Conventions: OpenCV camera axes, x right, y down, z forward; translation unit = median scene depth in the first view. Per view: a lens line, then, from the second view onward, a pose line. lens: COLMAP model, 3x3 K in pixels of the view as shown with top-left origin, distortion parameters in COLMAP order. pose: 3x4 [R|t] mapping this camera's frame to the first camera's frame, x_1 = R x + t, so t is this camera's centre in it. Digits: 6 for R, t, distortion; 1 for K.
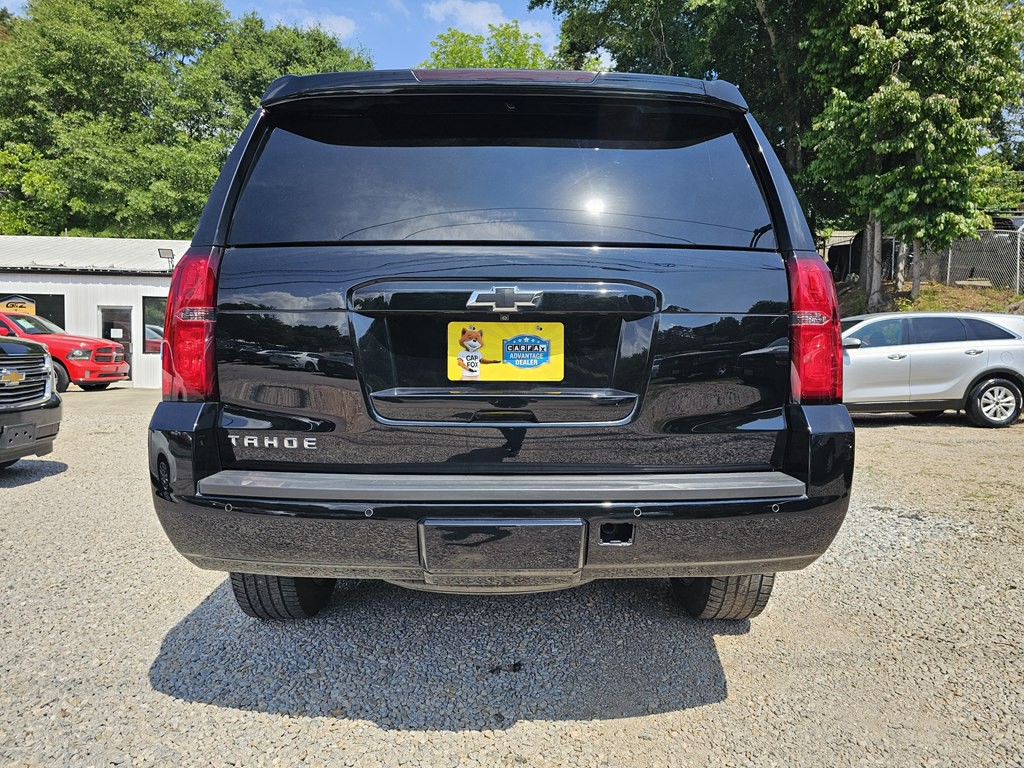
lens RADIAL K [[687.9, 0, 512.1], [0, 687.9, 379.6], [0, 0, 1]] dist [0.034894, -0.025789]
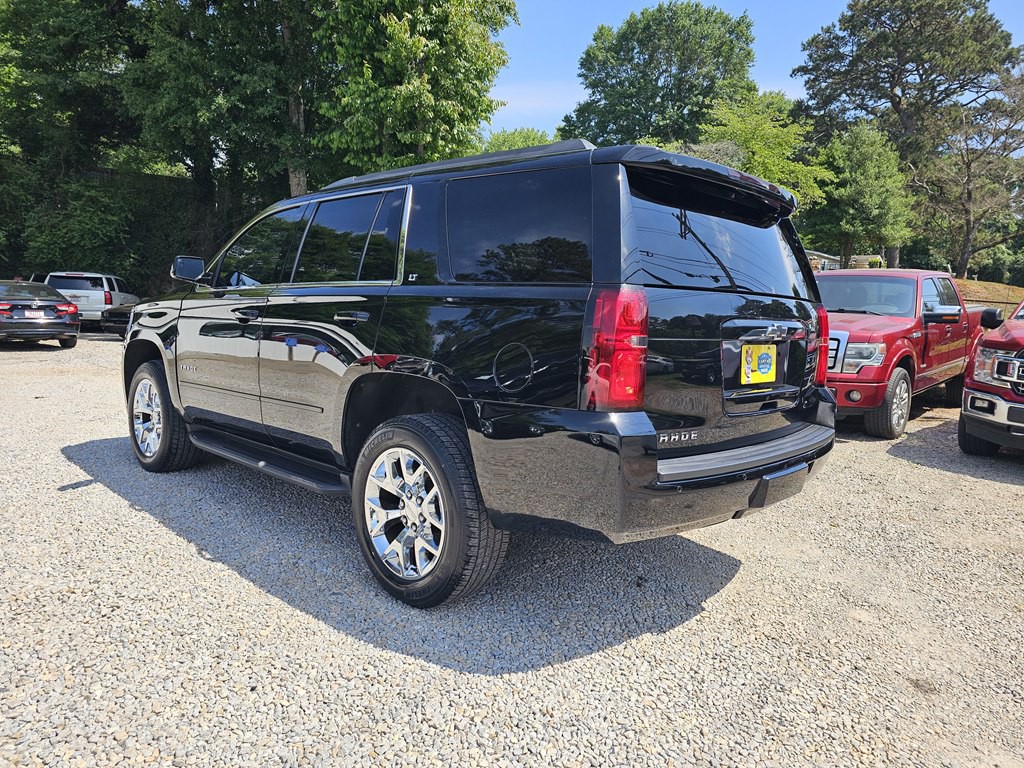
lens RADIAL K [[687.9, 0, 512.1], [0, 687.9, 379.6], [0, 0, 1]] dist [0.034894, -0.025789]
pose [[0.723863, -0.034188, 0.689096, -0.750726], [-0.015590, 0.997706, 0.065875, -0.050790], [-0.689768, -0.058428, 0.721669, 0.142220]]
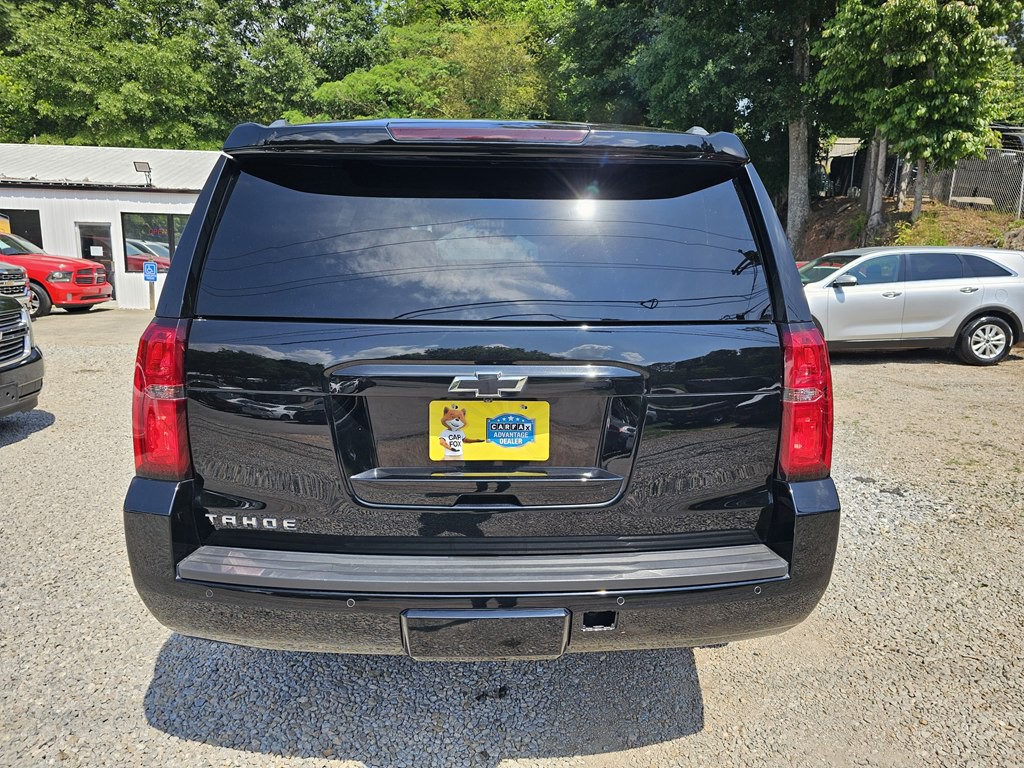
lens RADIAL K [[688.8, 0, 515.8], [0, 688.8, 381.4], [0, 0, 1]] dist [0.036846, -0.027726]
pose [[0.999877, 0.001313, 0.015611, 0.006706], [-0.003368, 0.991197, 0.132350, -0.123378], [-0.015299, -0.132386, 0.991080, 0.023409]]
